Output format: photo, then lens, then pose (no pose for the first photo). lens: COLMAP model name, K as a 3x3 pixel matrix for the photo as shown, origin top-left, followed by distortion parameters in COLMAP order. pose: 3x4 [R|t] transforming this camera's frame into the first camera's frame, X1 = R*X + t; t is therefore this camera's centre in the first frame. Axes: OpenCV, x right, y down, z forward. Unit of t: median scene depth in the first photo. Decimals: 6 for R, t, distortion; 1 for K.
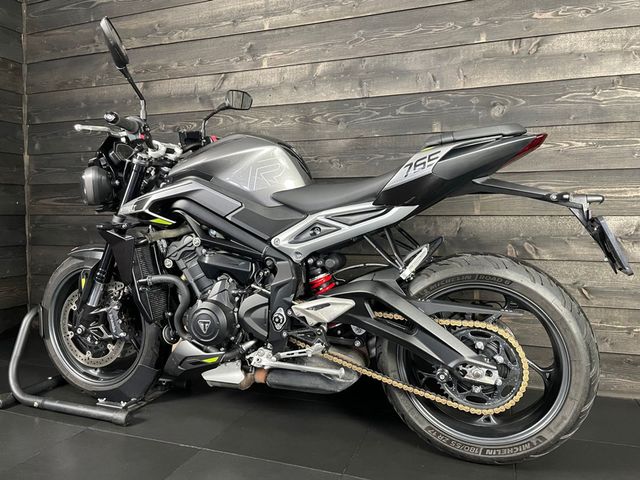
lens RADIAL K [[492.5, 0, 323.5], [0, 492.5, 234.5], [0, 0, 1]] dist [0.093739, -0.121453]
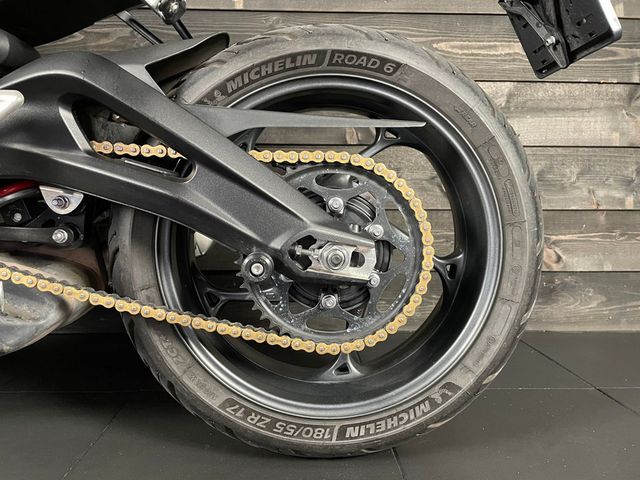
lens RADIAL K [[484.7, 0, 320.0], [0, 484.7, 240.0], [0, 0, 1]] dist [0.067055, -0.097734]
pose [[0.929715, -0.017833, 0.367849, 0.131949], [0.013192, 0.999799, 0.015129, 0.241031], [-0.368044, -0.009213, 0.929763, 0.573860]]
